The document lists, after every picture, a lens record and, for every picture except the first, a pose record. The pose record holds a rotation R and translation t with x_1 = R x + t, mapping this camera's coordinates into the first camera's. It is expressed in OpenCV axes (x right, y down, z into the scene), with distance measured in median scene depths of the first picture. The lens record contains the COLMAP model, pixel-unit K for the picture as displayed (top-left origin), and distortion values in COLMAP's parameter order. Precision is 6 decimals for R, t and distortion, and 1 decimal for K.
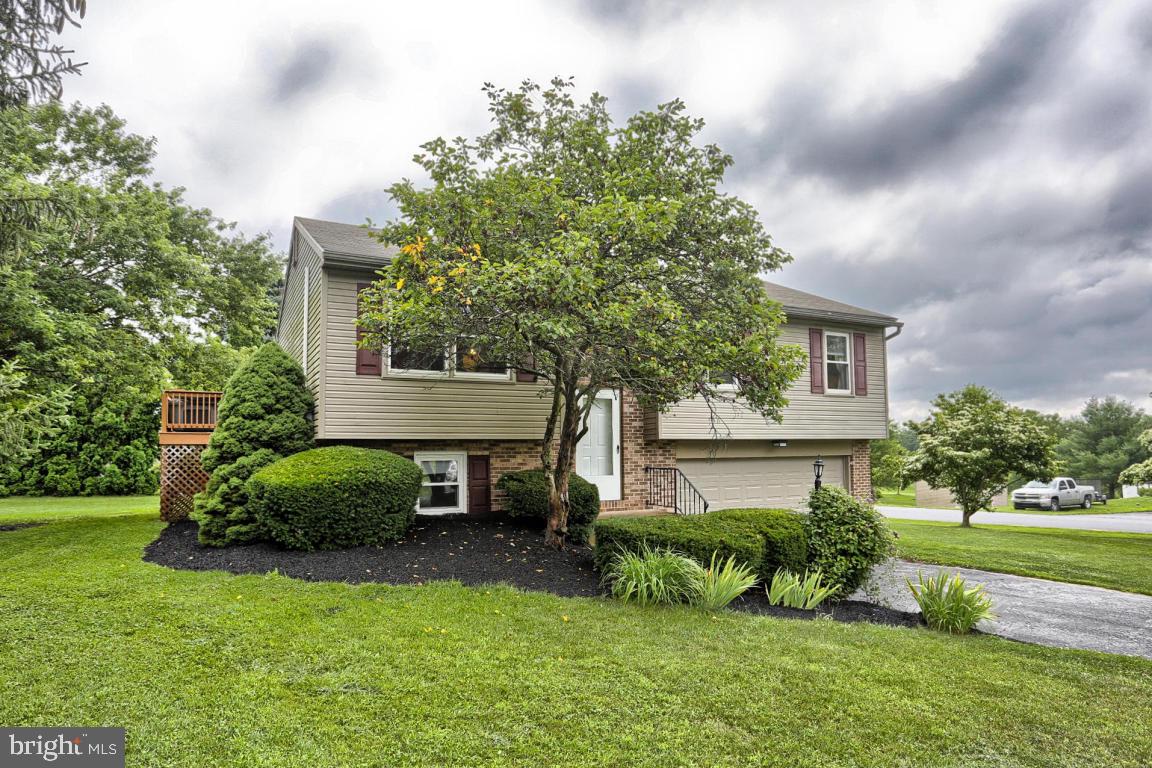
lens RADIAL K [[708.2, 0, 578.1], [0, 708.2, 389.0], [0, 0, 1]] dist [-0.029205, 0.000808]
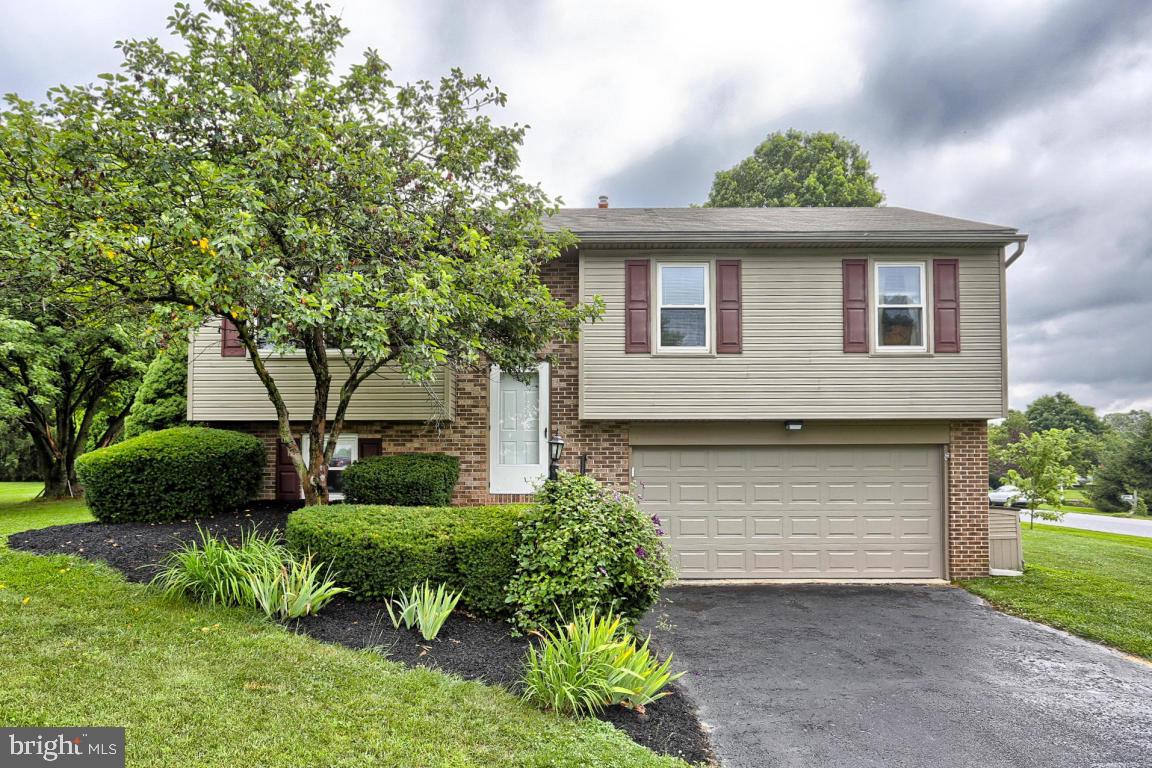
lens RADIAL K [[741.5, 0, 576.2], [0, 741.5, 394.7], [0, 0, 1]] dist [-0.051001, 0.000205]
pose [[0.867974, -0.019576, -0.496224, 0.513282], [0.037944, 0.998916, 0.026963, 0.018995], [0.495158, -0.042232, 0.867776, 0.272765]]
